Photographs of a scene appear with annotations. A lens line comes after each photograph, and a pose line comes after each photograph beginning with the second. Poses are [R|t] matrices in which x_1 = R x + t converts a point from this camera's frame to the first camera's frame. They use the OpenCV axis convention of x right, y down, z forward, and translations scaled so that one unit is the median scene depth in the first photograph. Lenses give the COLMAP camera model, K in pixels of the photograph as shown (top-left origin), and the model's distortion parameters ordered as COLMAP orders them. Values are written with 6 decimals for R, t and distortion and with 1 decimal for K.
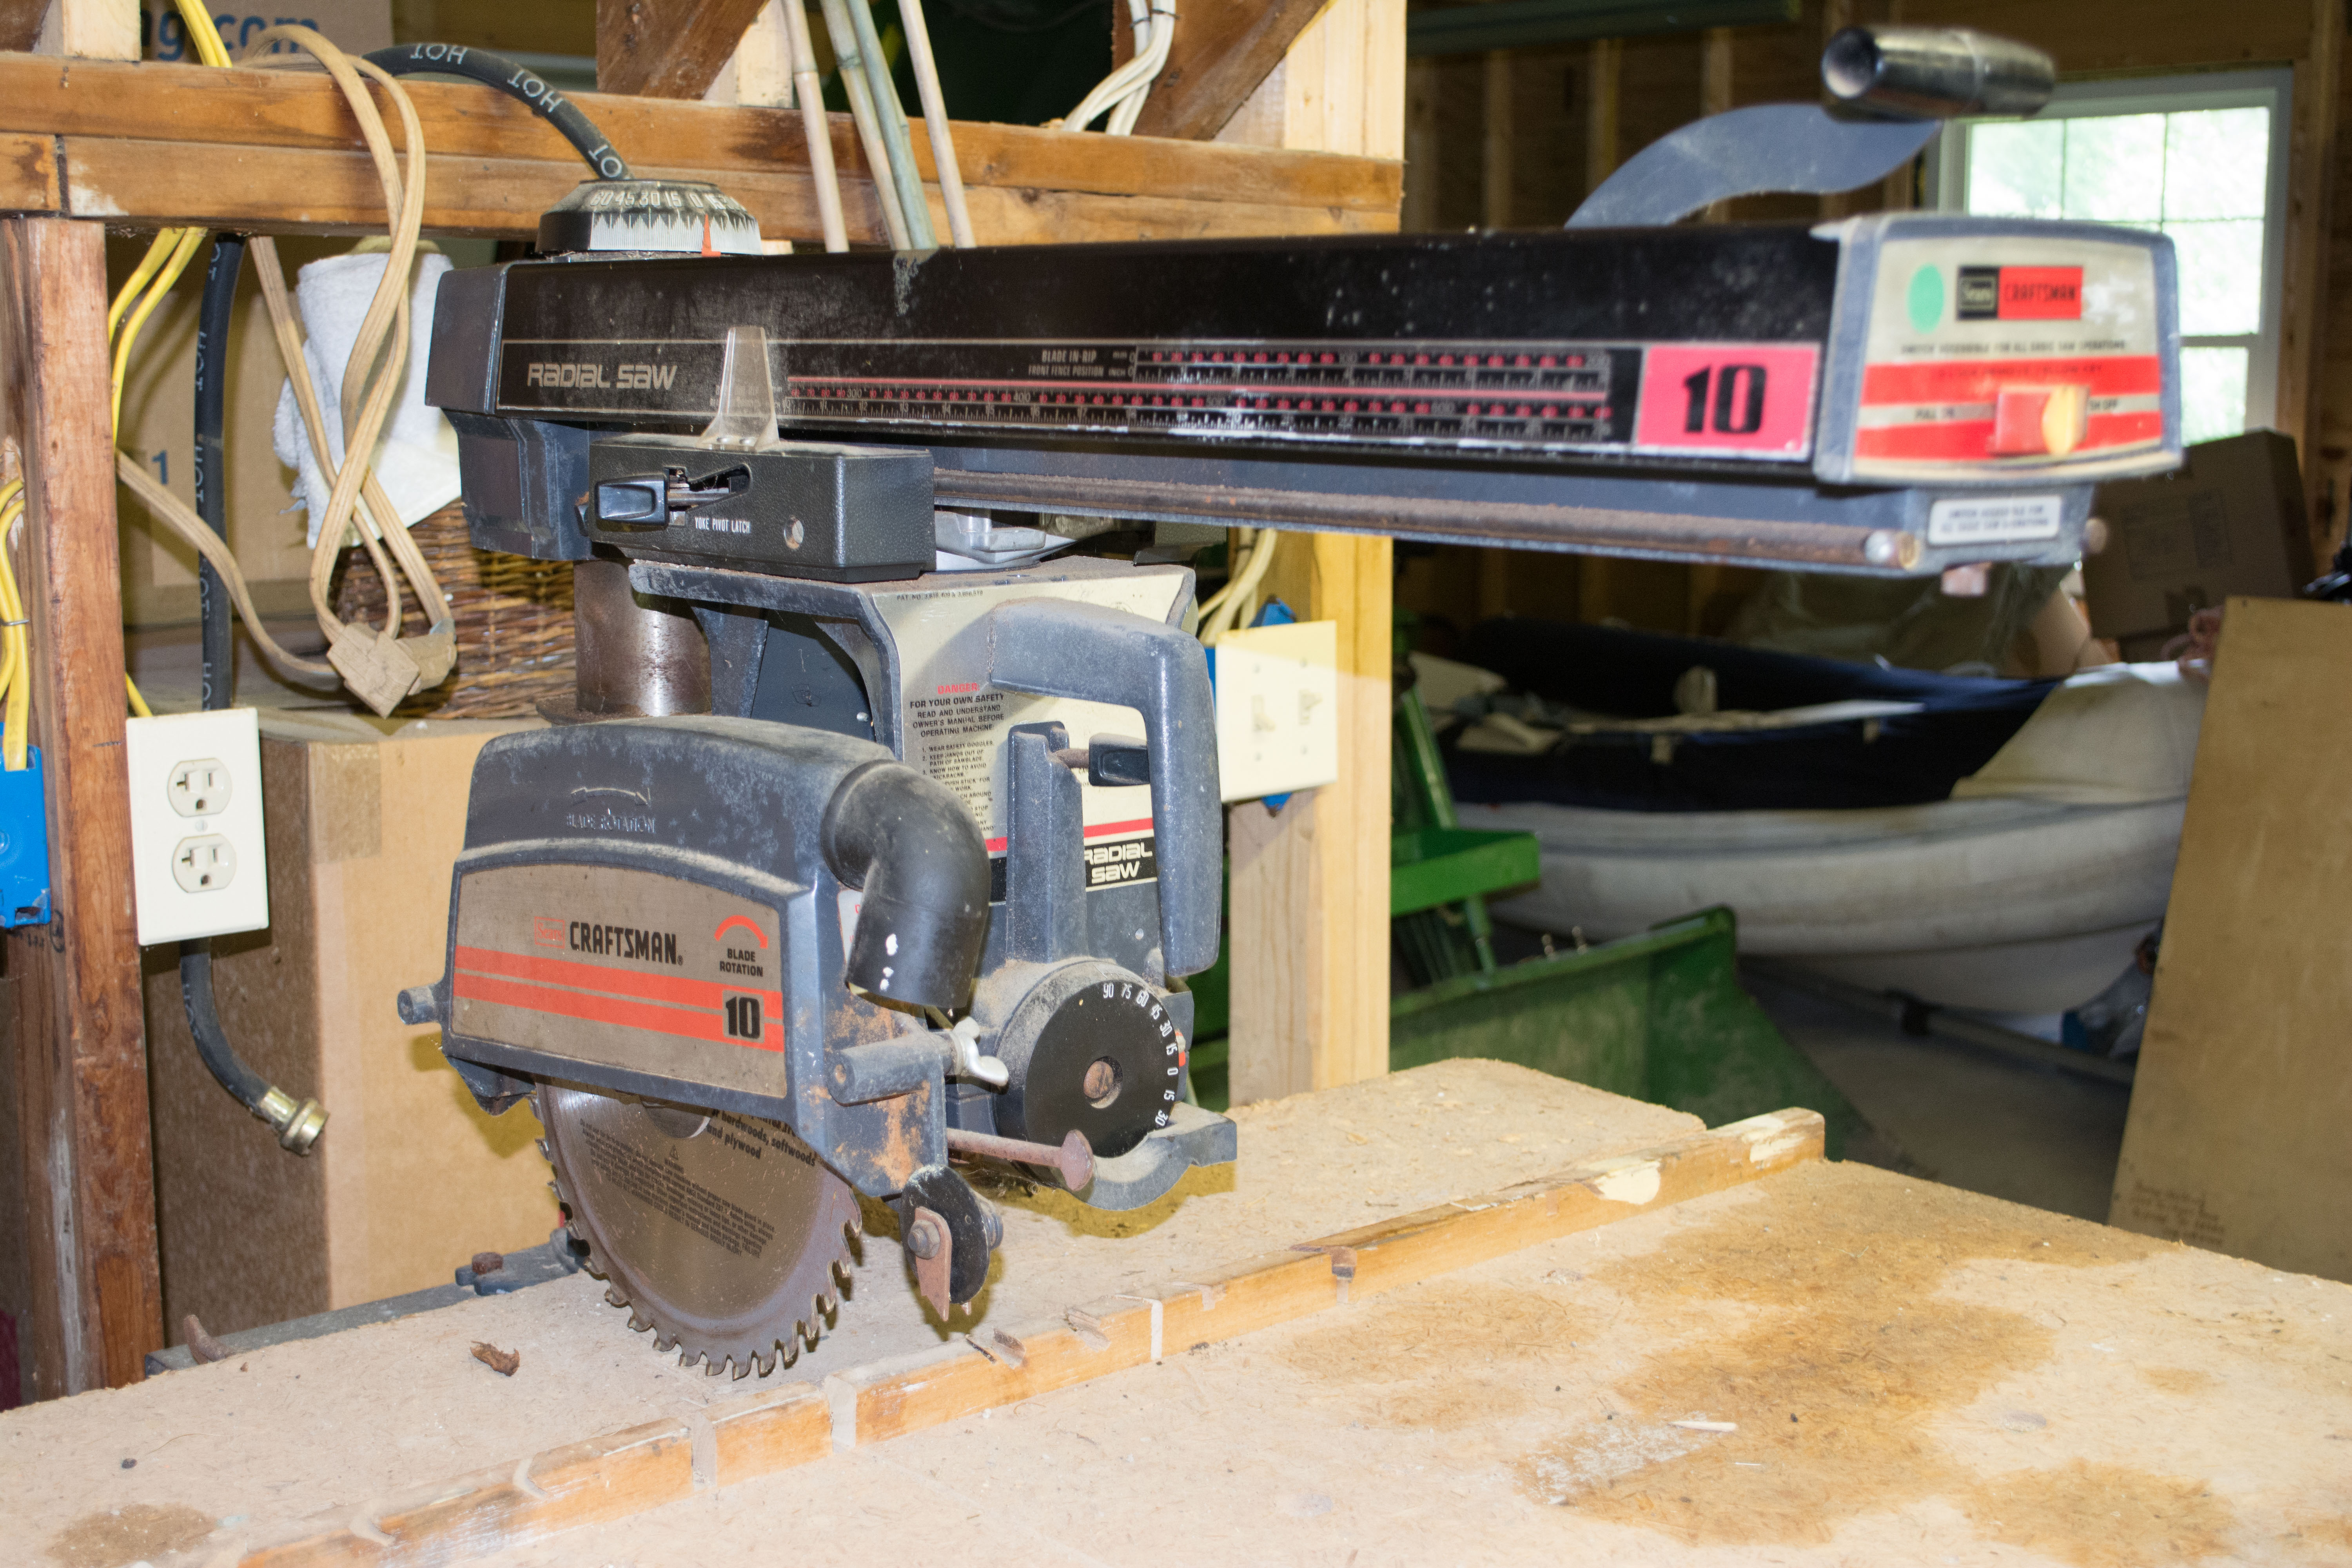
lens RADIAL K [[2864.7, 0, 1150.8], [0, 2864.7, 785.8], [0, 0, 1]] dist [-0.042314, 0.000000]
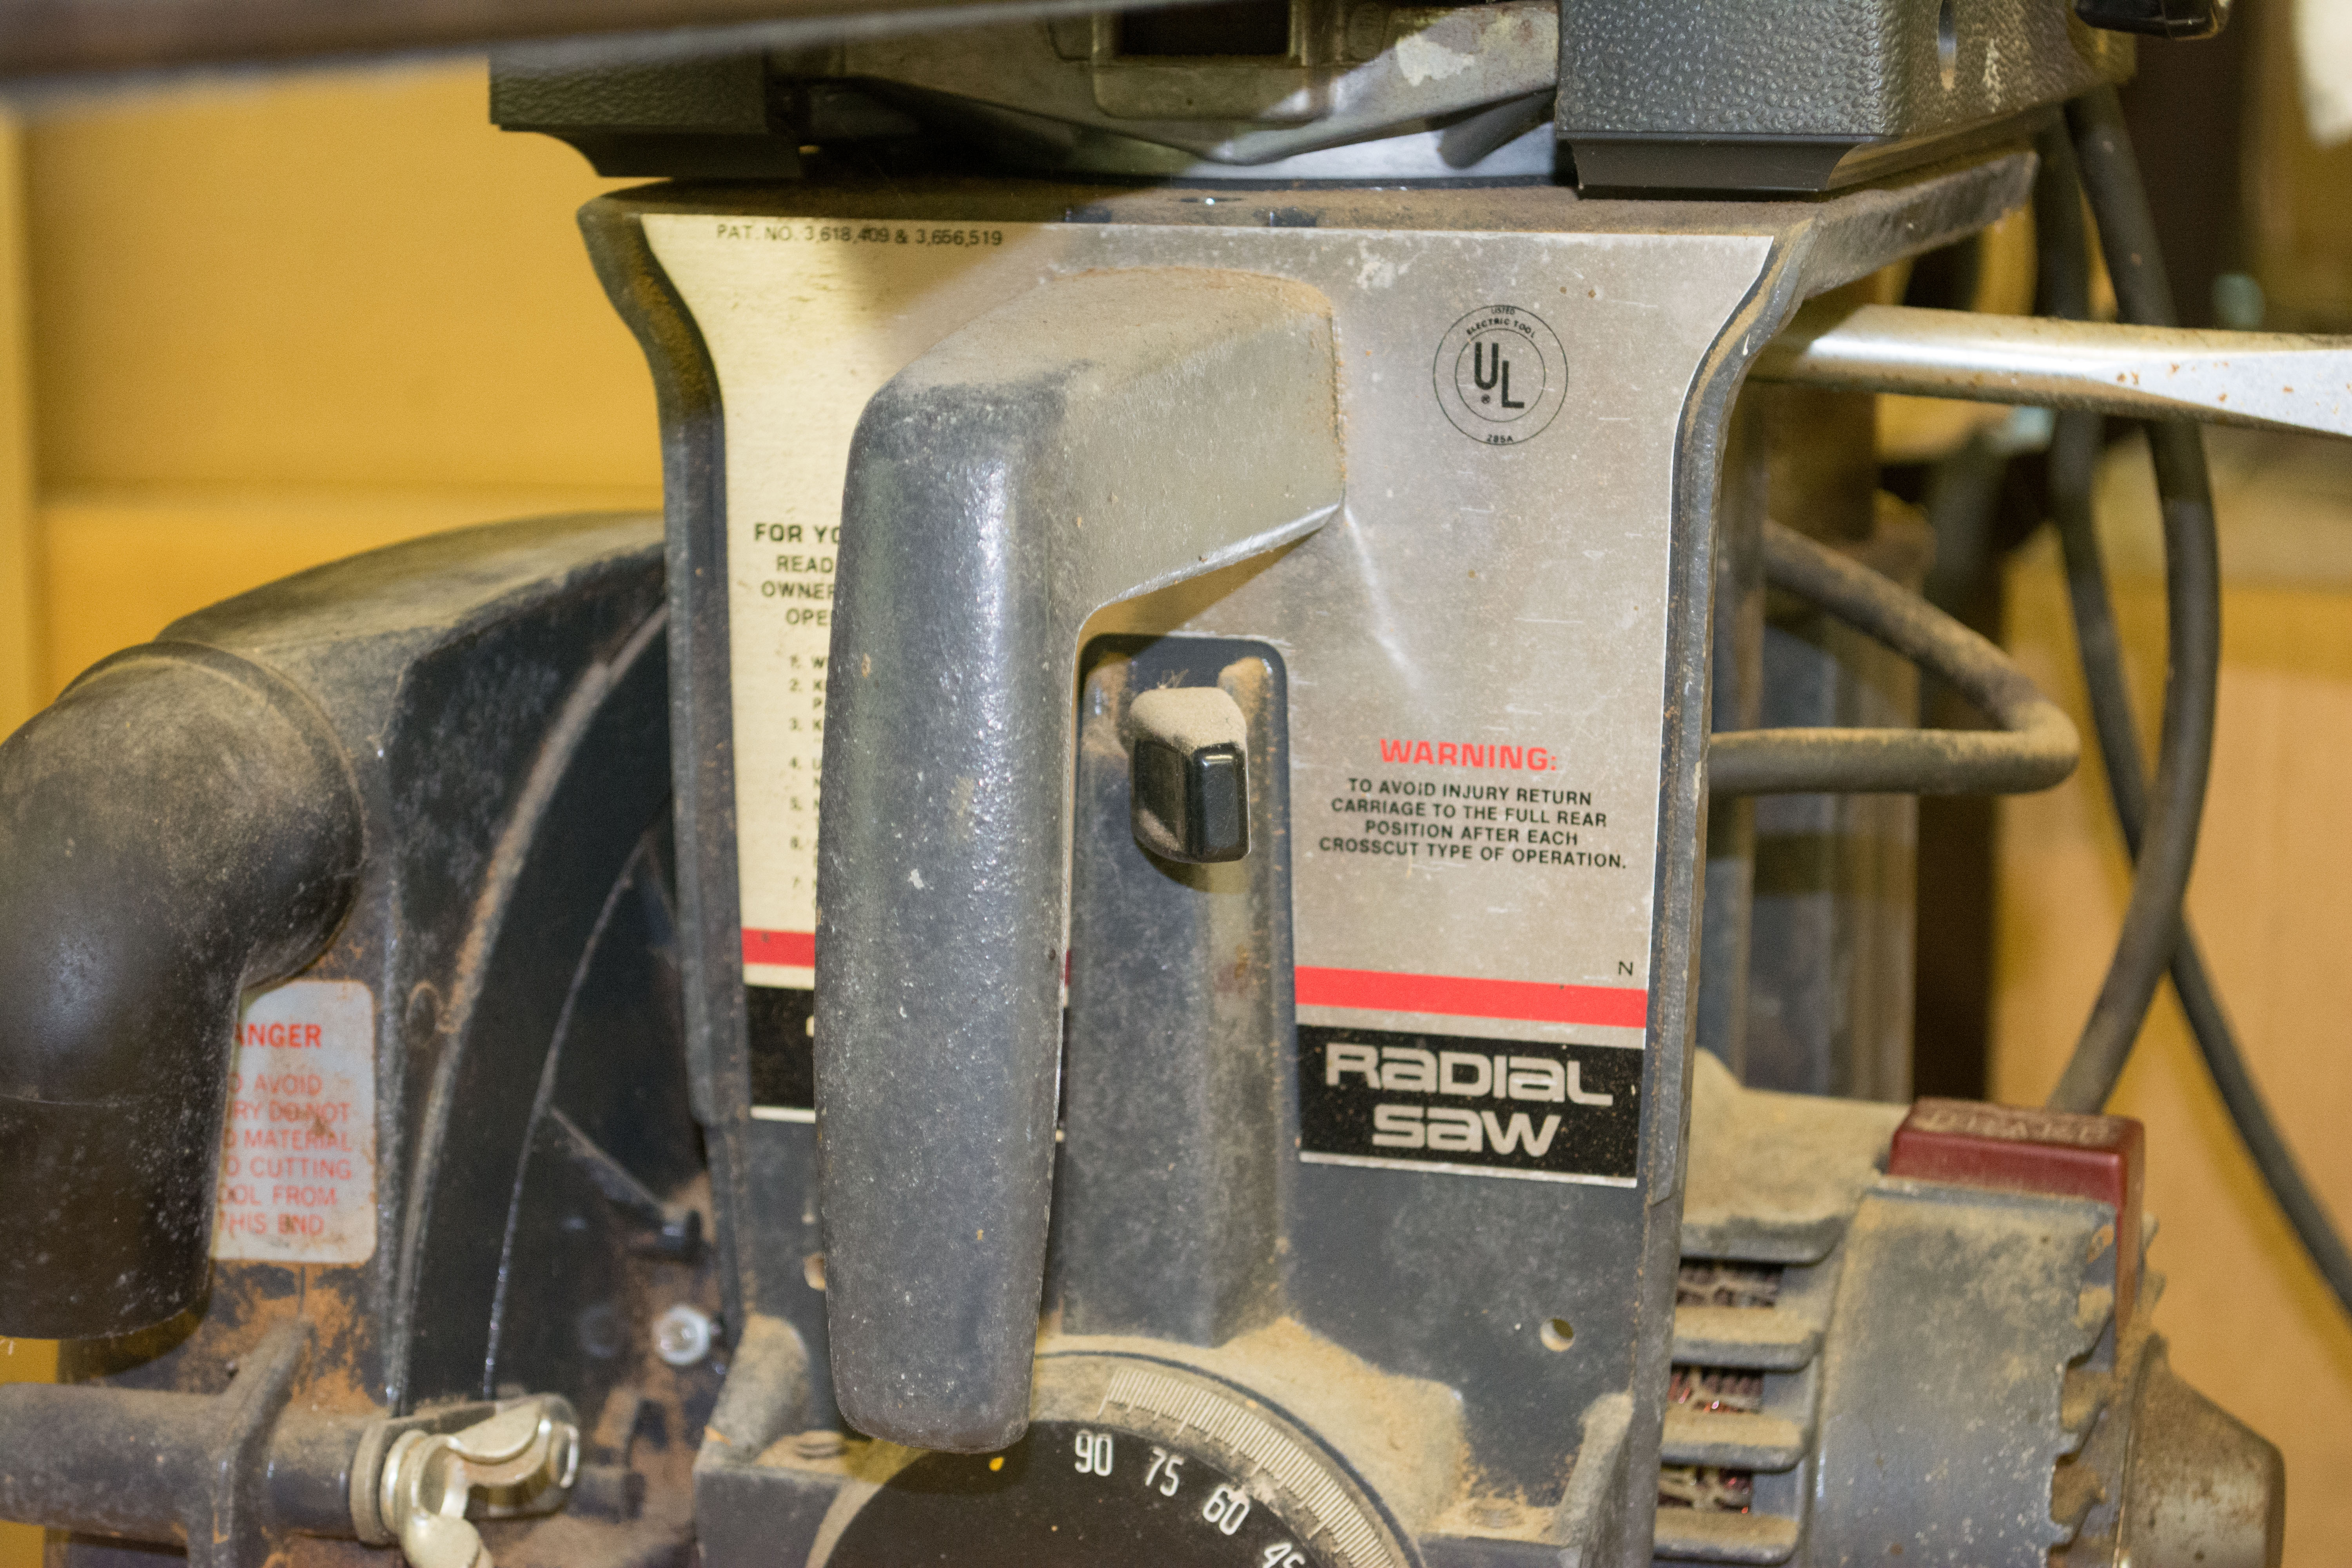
lens RADIAL K [[5219.3, 0, 1181.4], [0, 5219.3, 791.2], [0, 0, 1]] dist [0.038721, 0.000000]
pose [[0.496573, 0.145060, -0.855788, 0.506776], [-0.121807, 0.987826, 0.096762, -0.065641], [0.859406, 0.056192, 0.508197, 0.707467]]
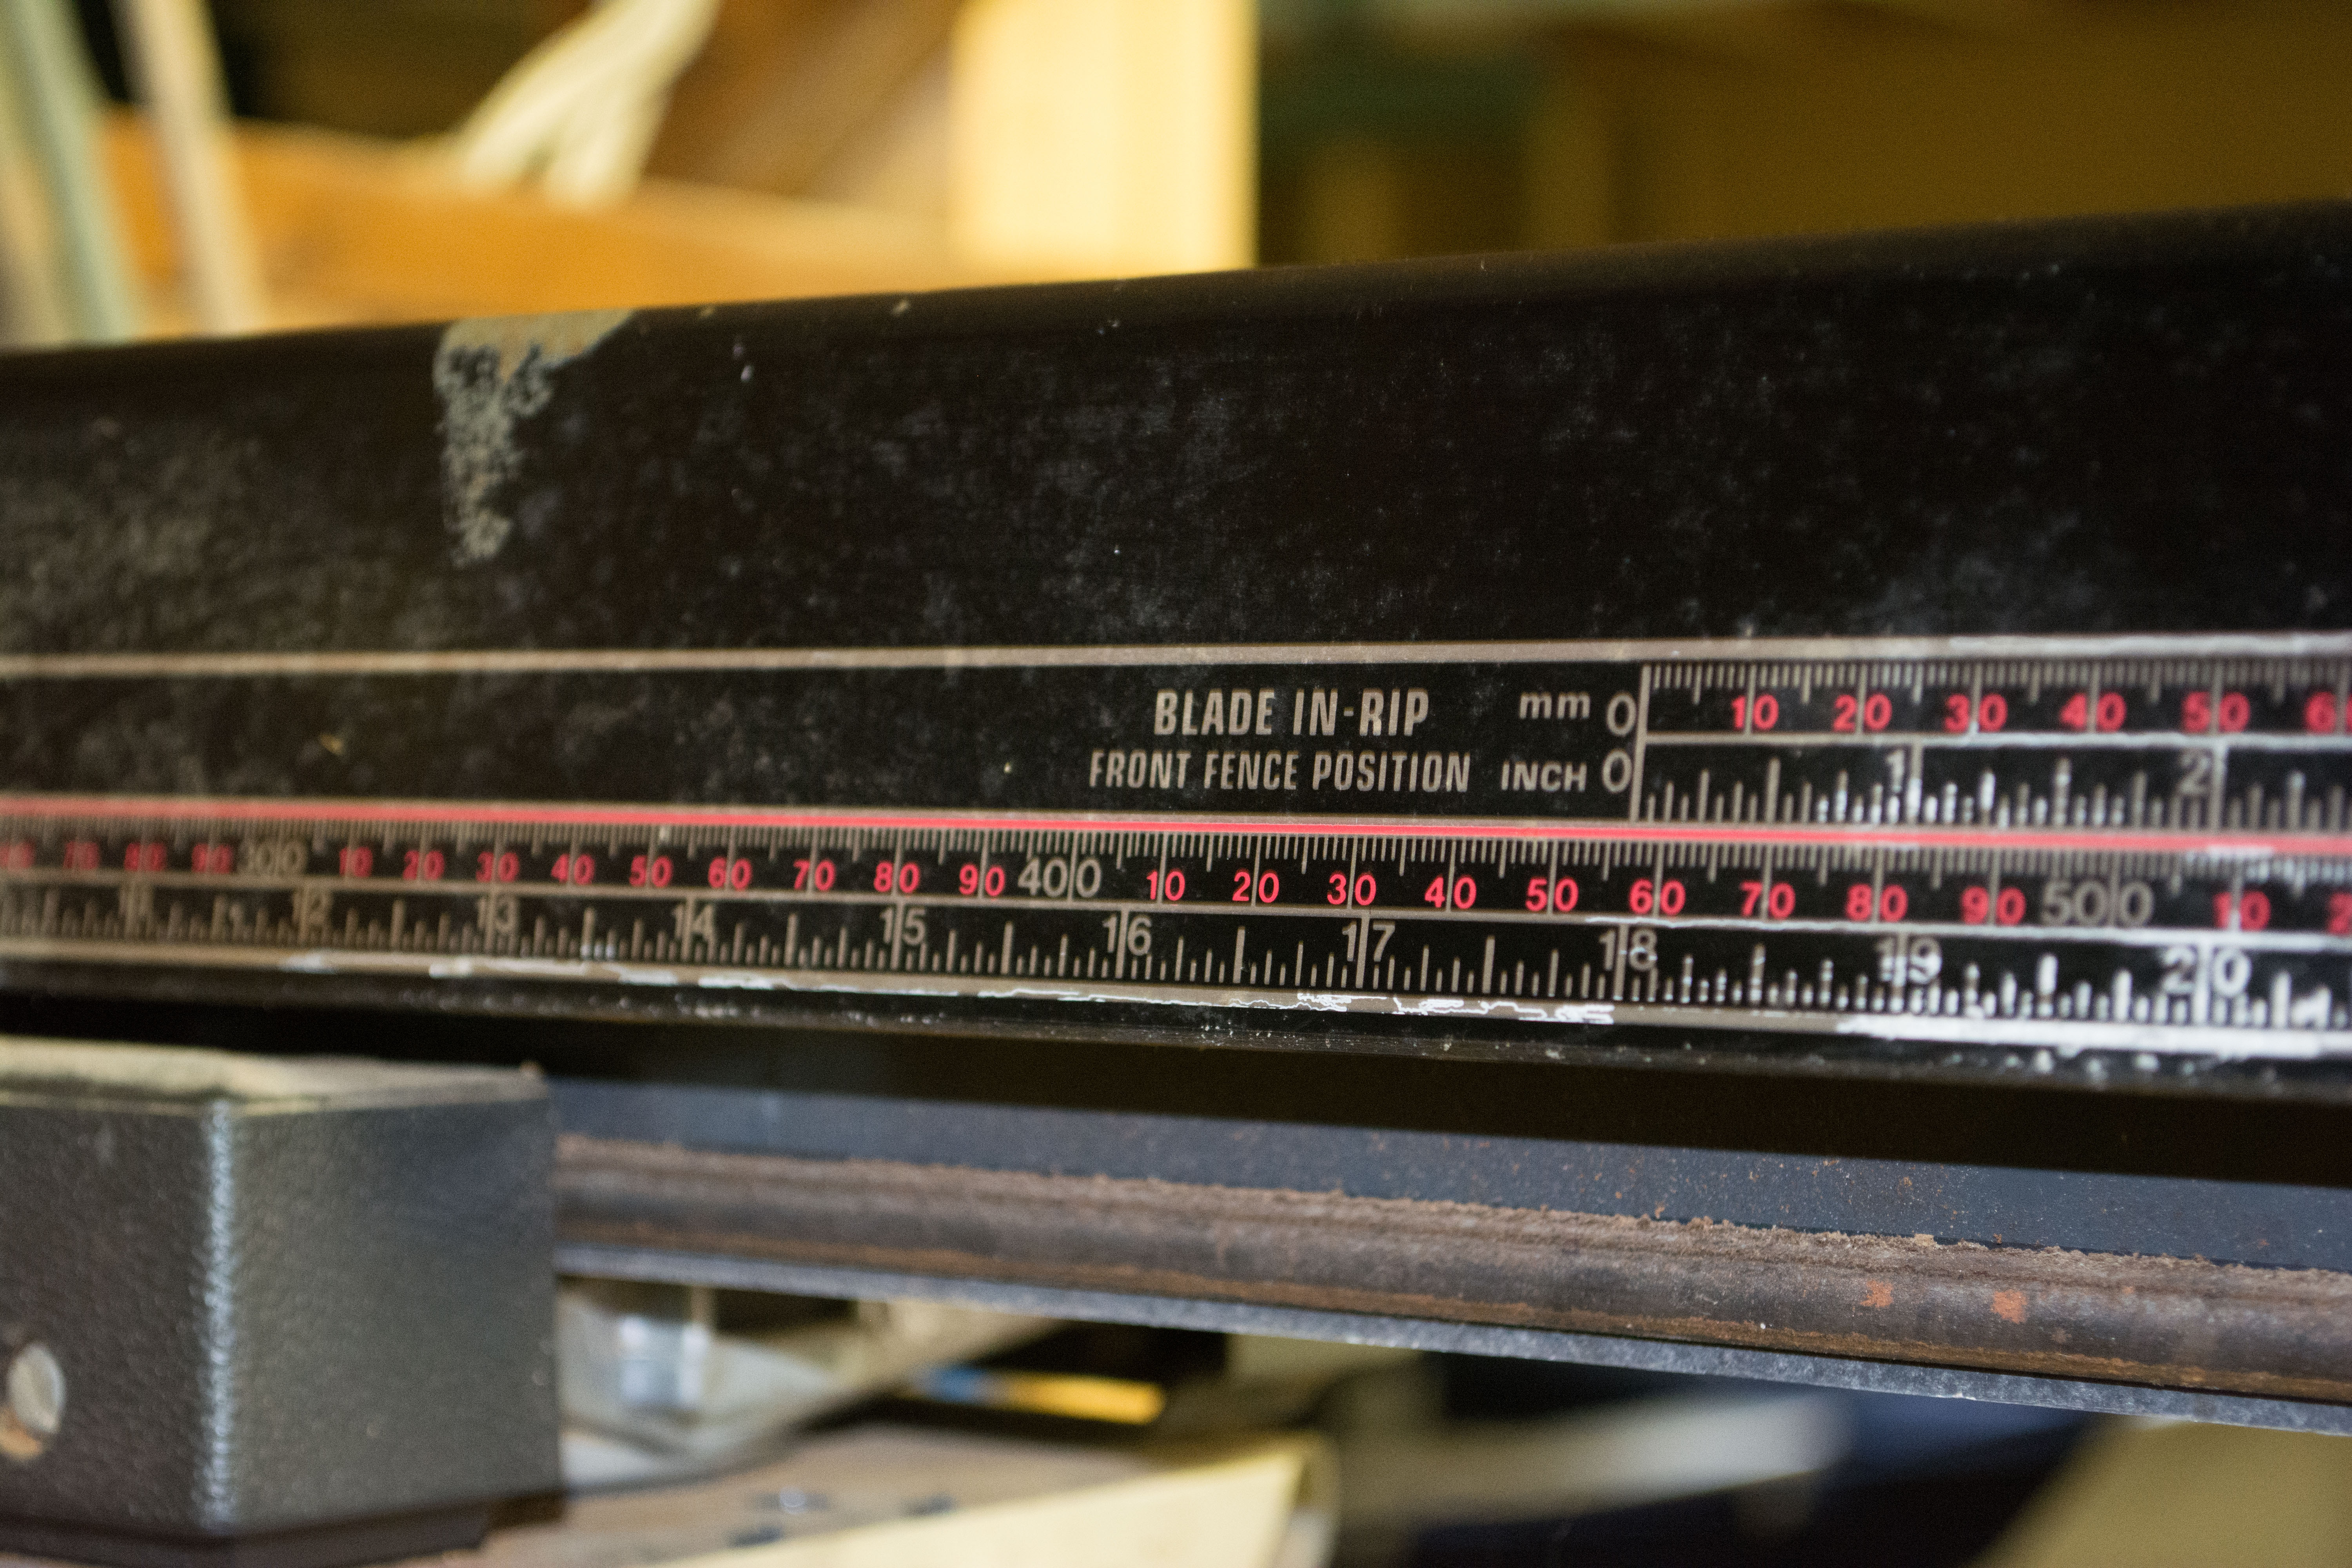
lens RADIAL K [[5219.3, 0, 1182.4], [0, 5219.3, 781.3], [0, 0, 1]] dist [0.038721, 0.000000]
pose [[0.983801, 0.000245, 0.179261, -0.103399], [0.025879, 0.989329, -0.143379, -0.070912], [-0.177384, 0.145696, 0.973297, 0.500360]]
